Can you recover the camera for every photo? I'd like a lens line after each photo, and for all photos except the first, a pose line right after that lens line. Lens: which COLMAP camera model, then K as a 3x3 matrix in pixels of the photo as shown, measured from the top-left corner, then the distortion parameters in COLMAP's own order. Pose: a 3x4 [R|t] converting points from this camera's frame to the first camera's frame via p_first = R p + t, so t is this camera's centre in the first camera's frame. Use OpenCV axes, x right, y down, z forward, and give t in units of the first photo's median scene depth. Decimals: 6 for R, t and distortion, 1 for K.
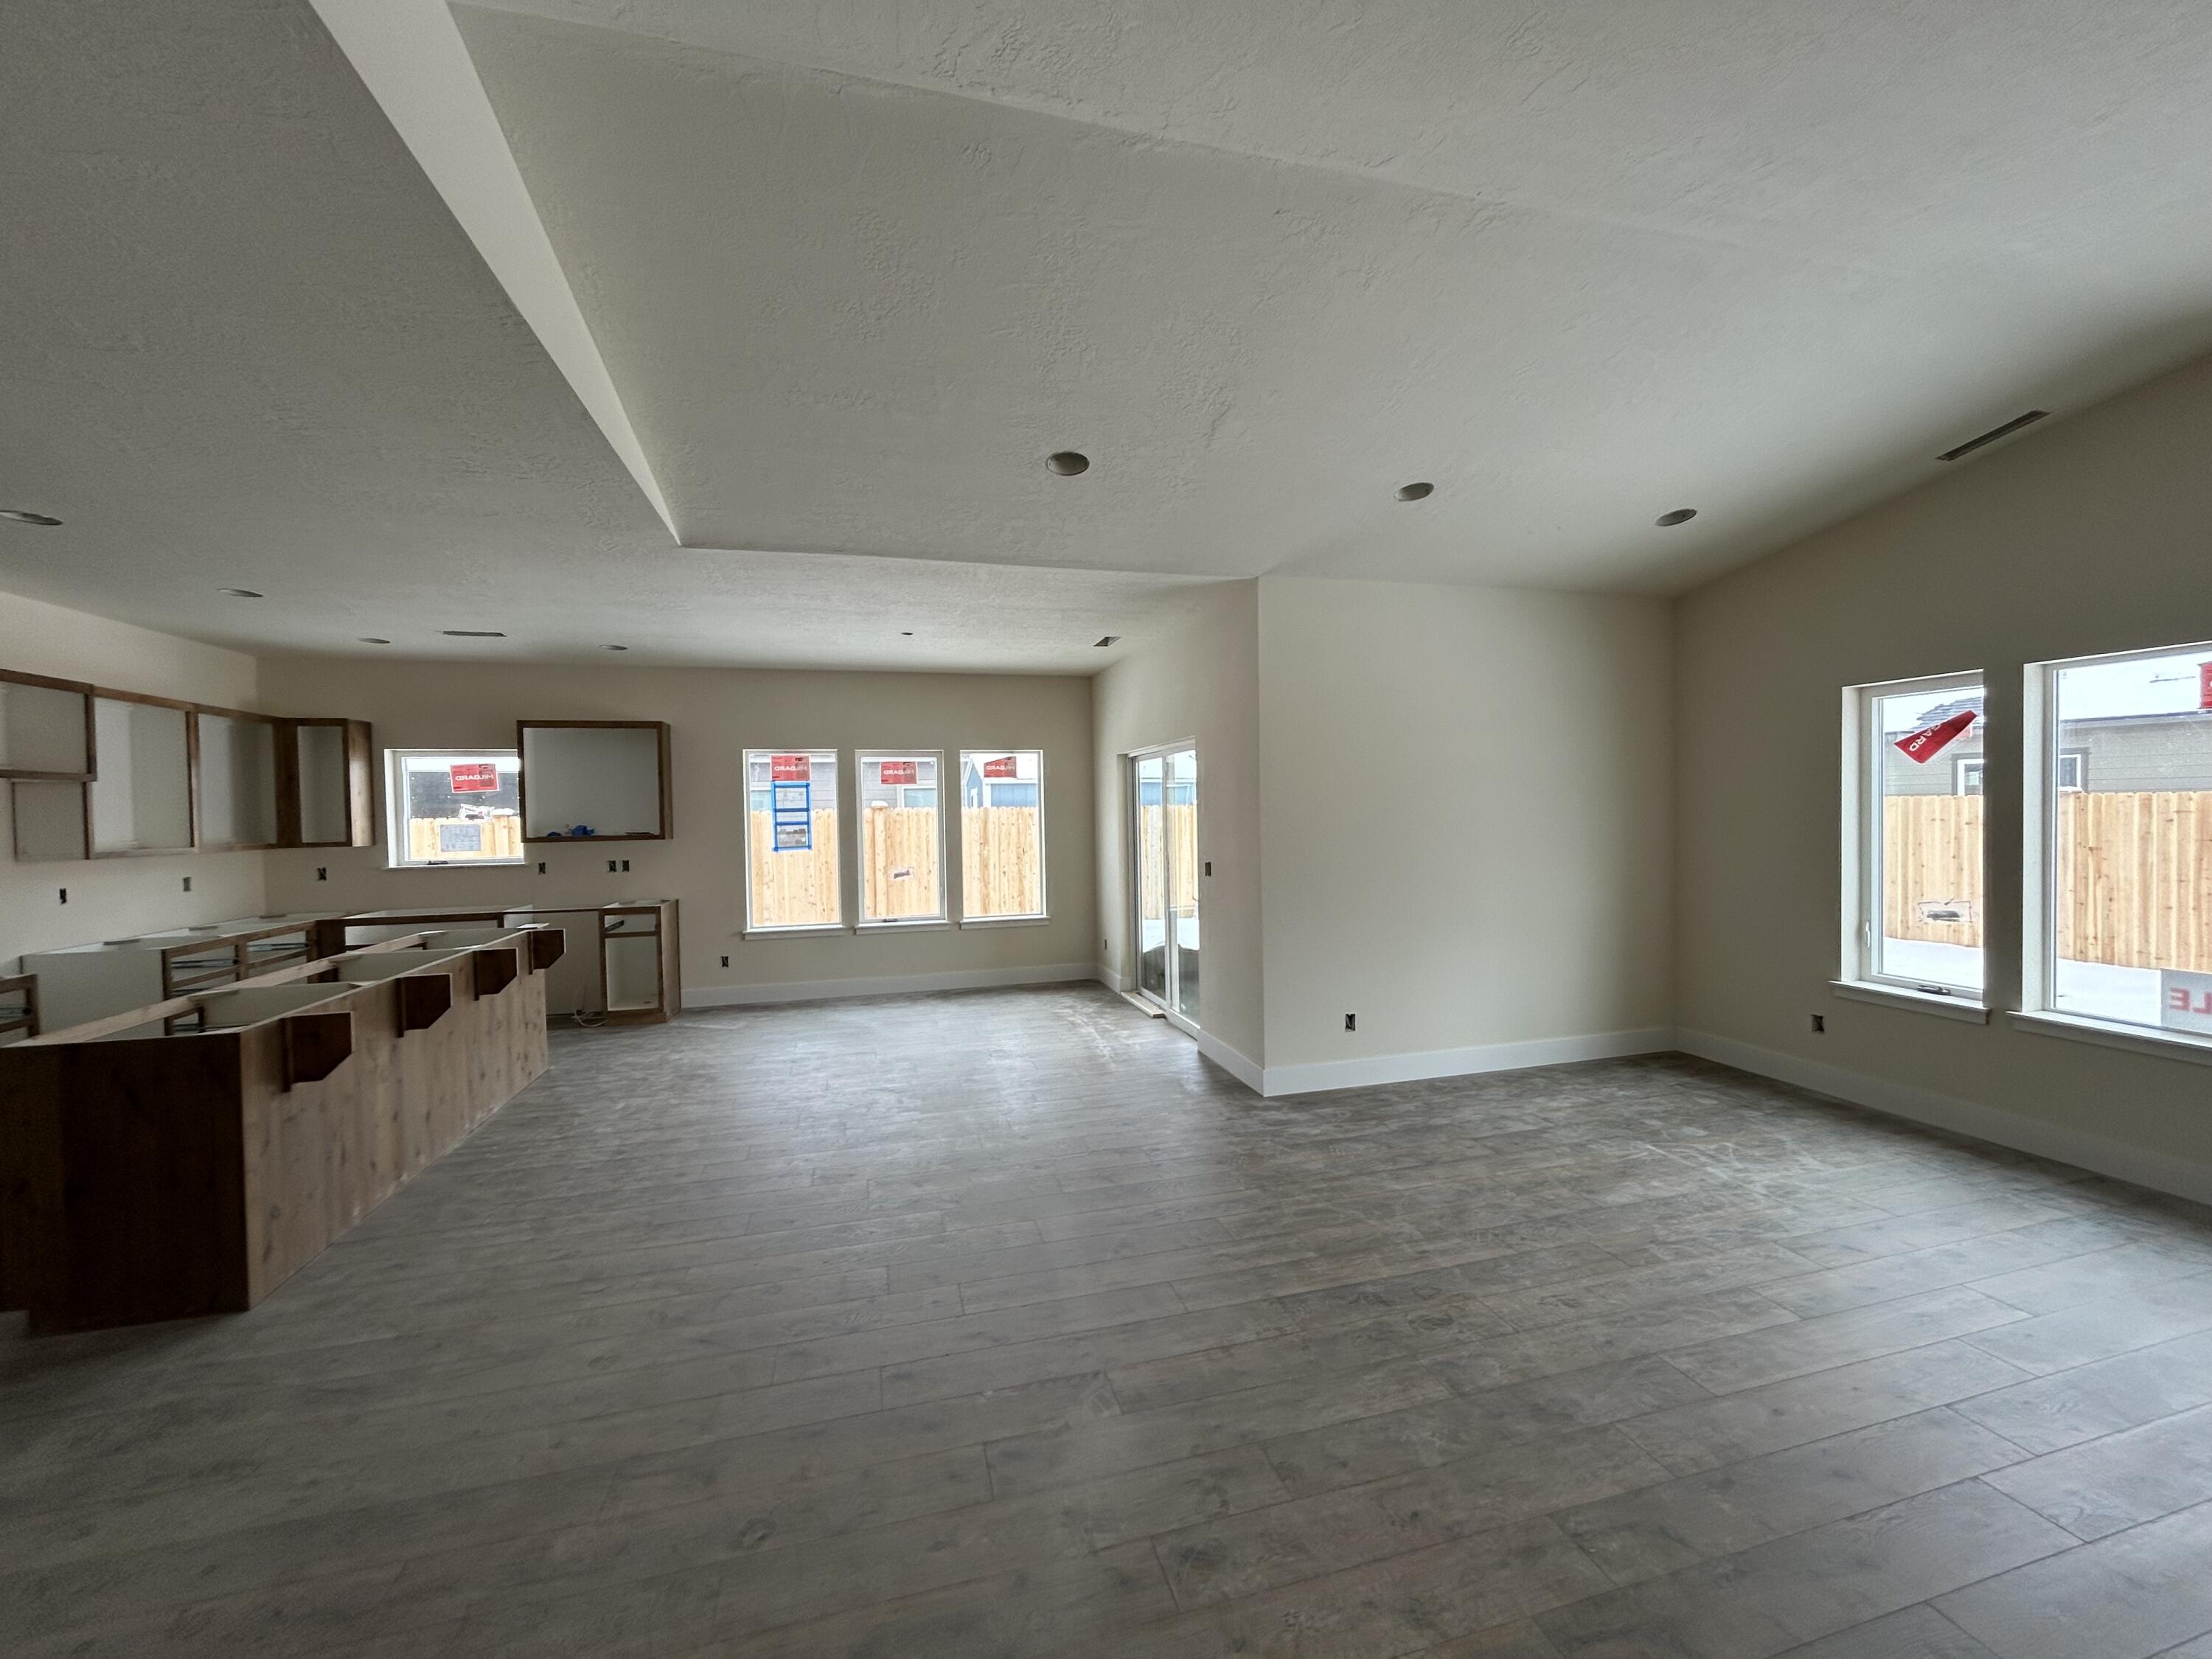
lens RADIAL K [[889.6, 0, 1105.2], [0, 889.6, 829.1], [0, 0, 1]] dist [-0.003171, 0.000401]
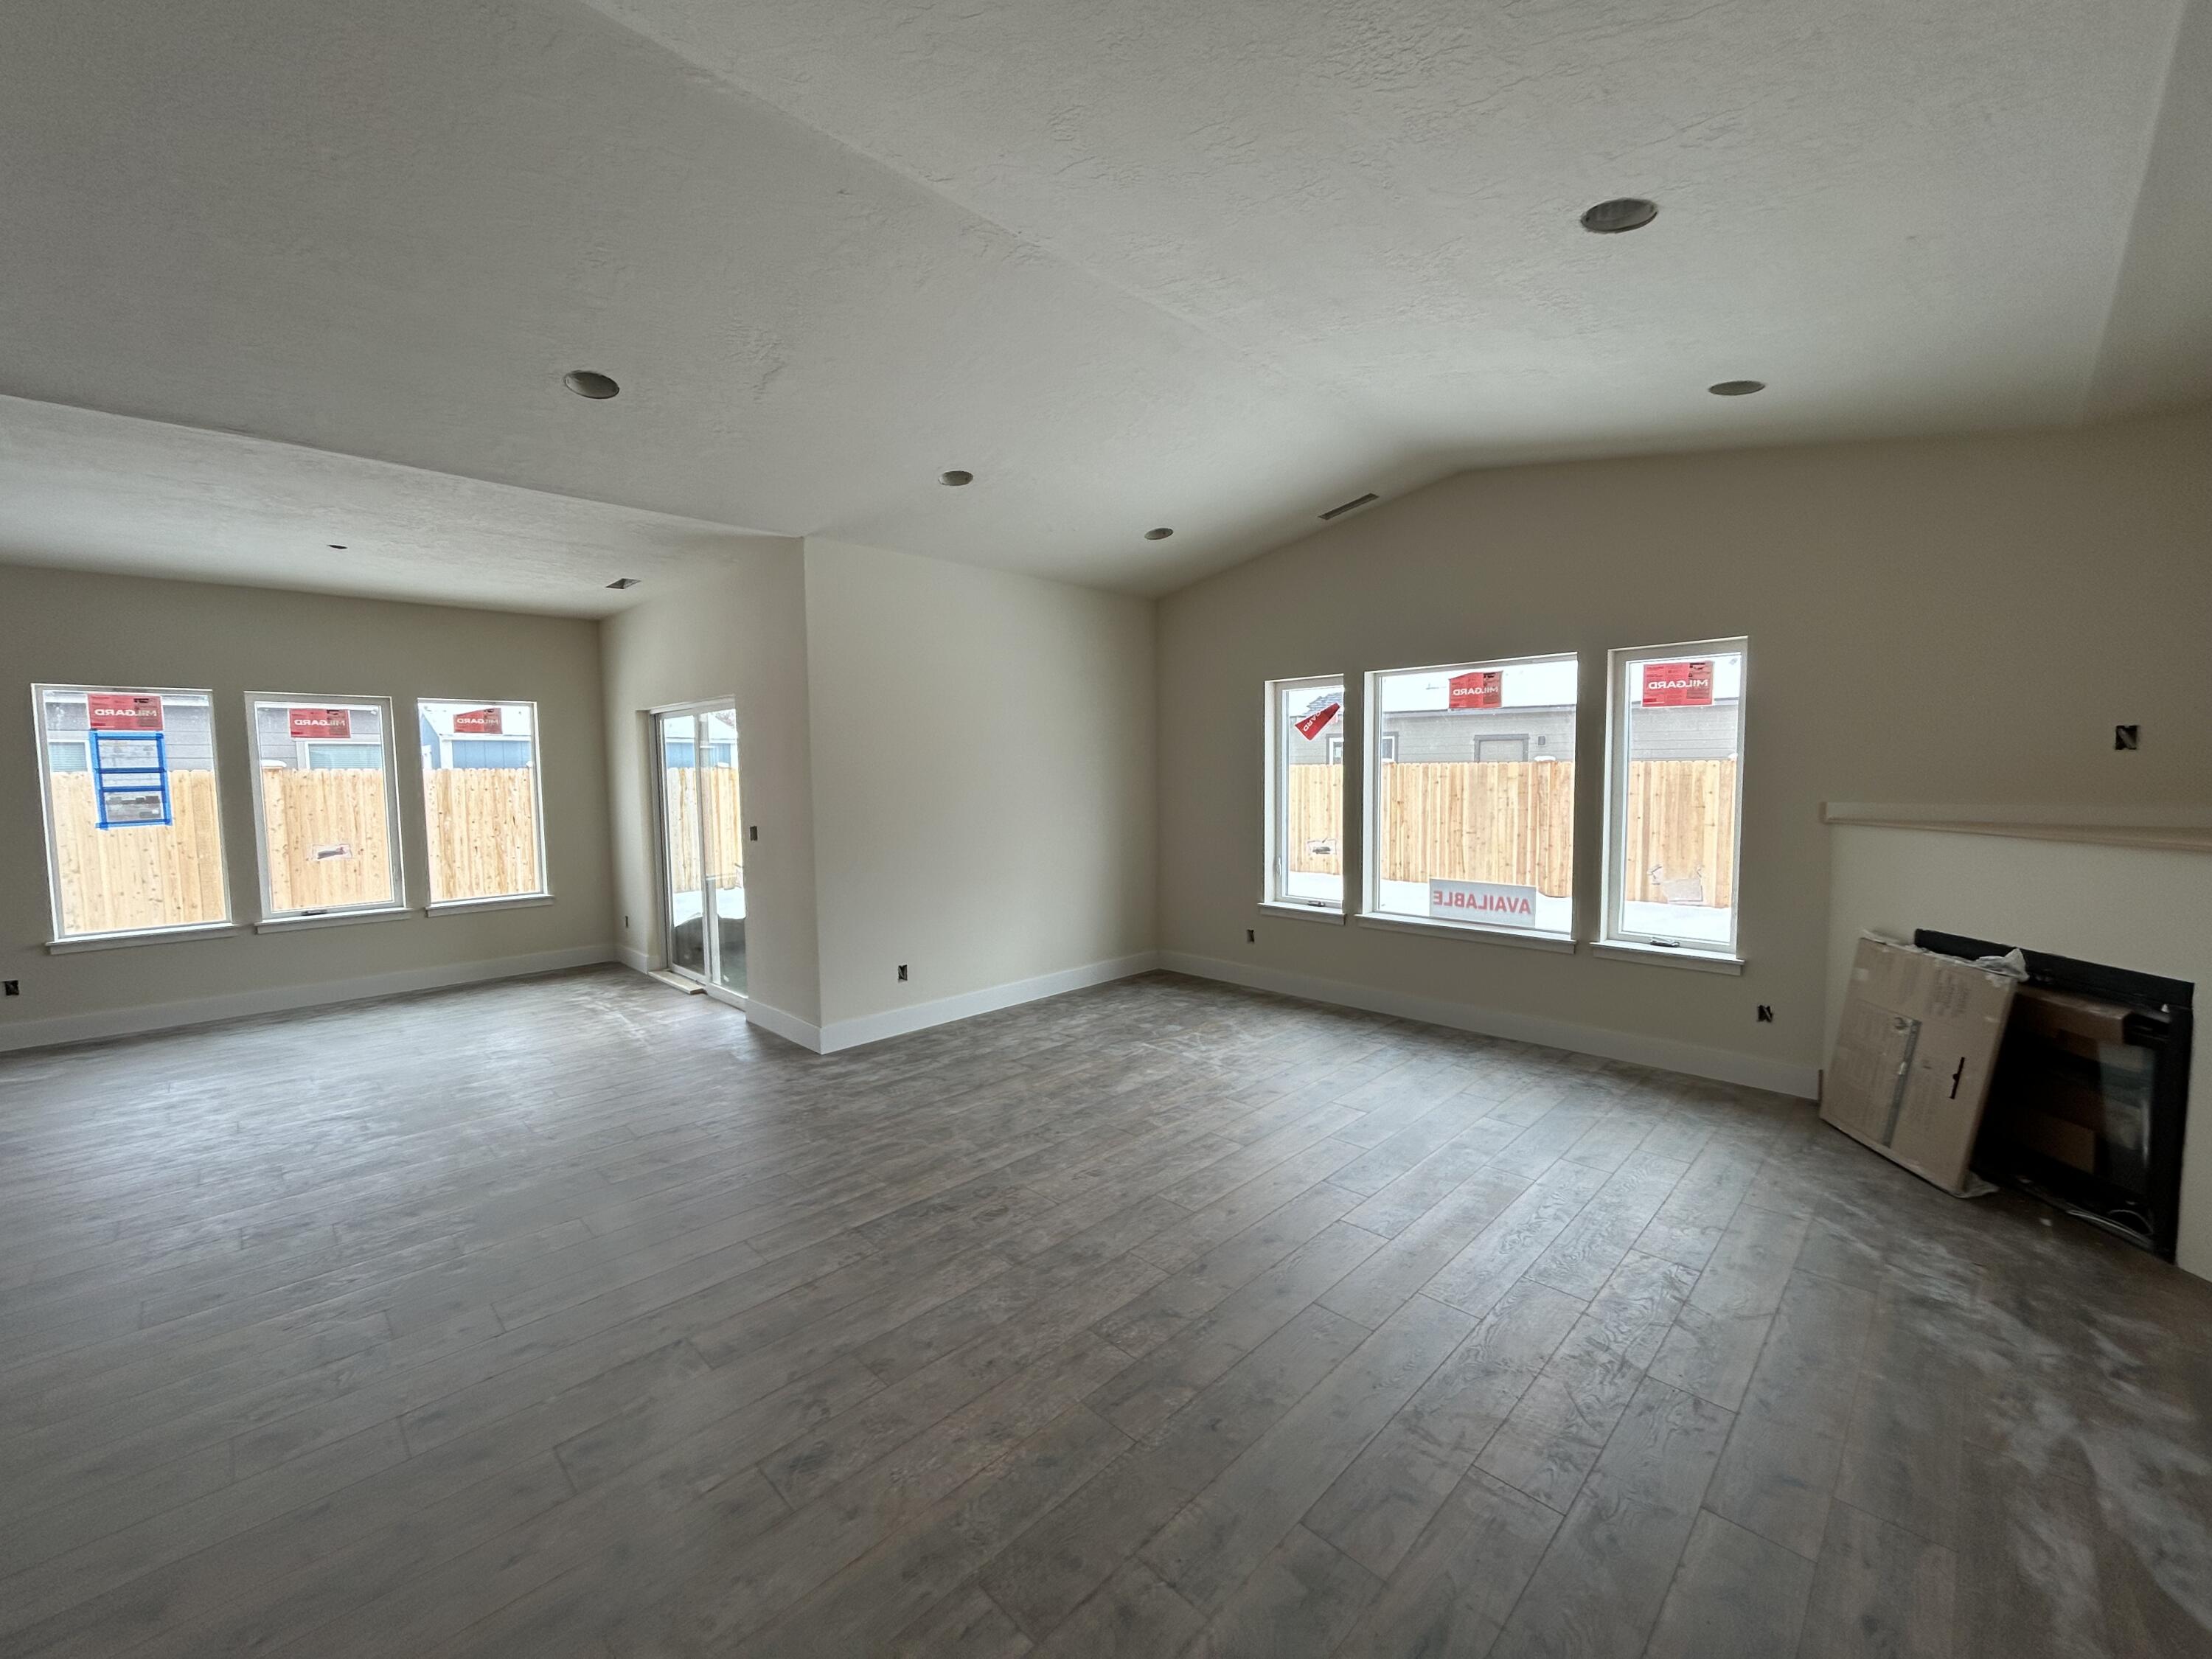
lens RADIAL K [[889.6, 0, 1105.8], [0, 889.6, 828.8], [0, 0, 1]] dist [-0.003171, 0.000401]
pose [[0.868104, -0.027746, 0.495607, -0.037933], [0.007902, 0.999083, 0.042091, 0.002612], [-0.496320, -0.032623, 0.867526, -0.038877]]
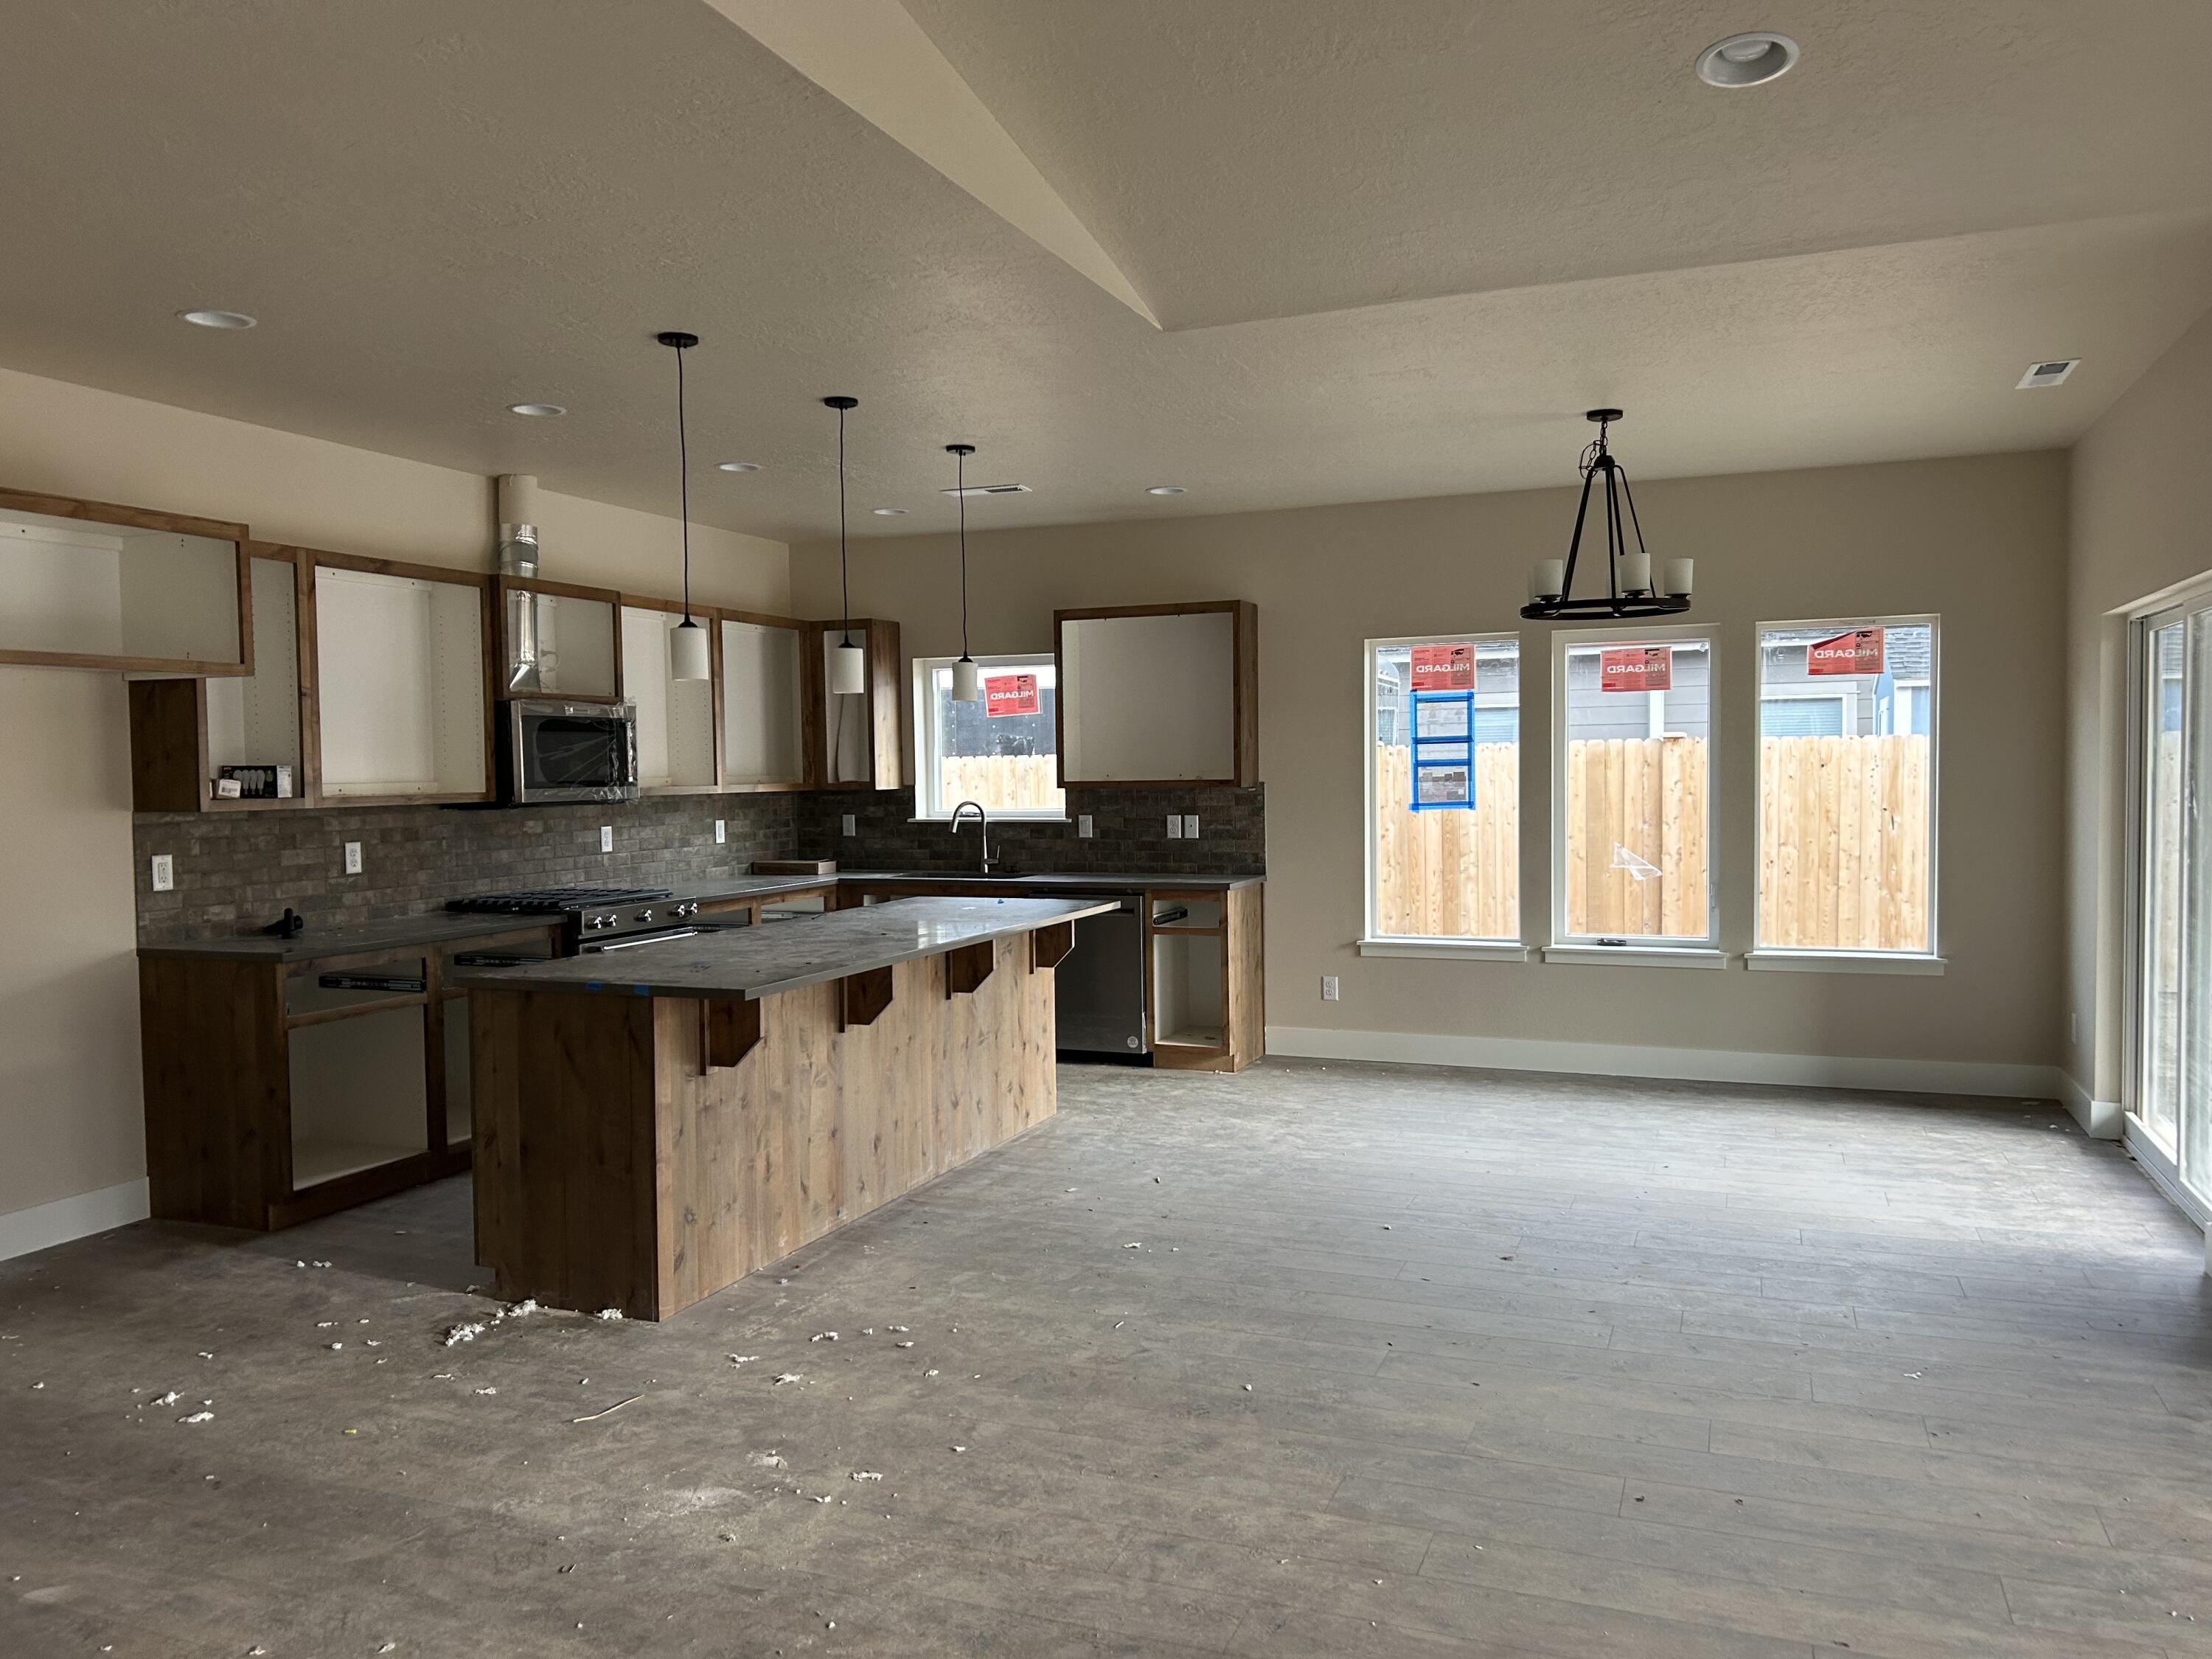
lens RADIAL K [[1652.4, 0, 1092.1], [0, 1652.4, 832.2], [0, 0, 1]] dist [0.067987, -0.045895]
pose [[0.798737, 0.032283, -0.600814, 0.200722], [-0.013827, 0.999281, 0.035312, 0.005867], [0.601521, -0.019898, 0.798609, -0.013058]]
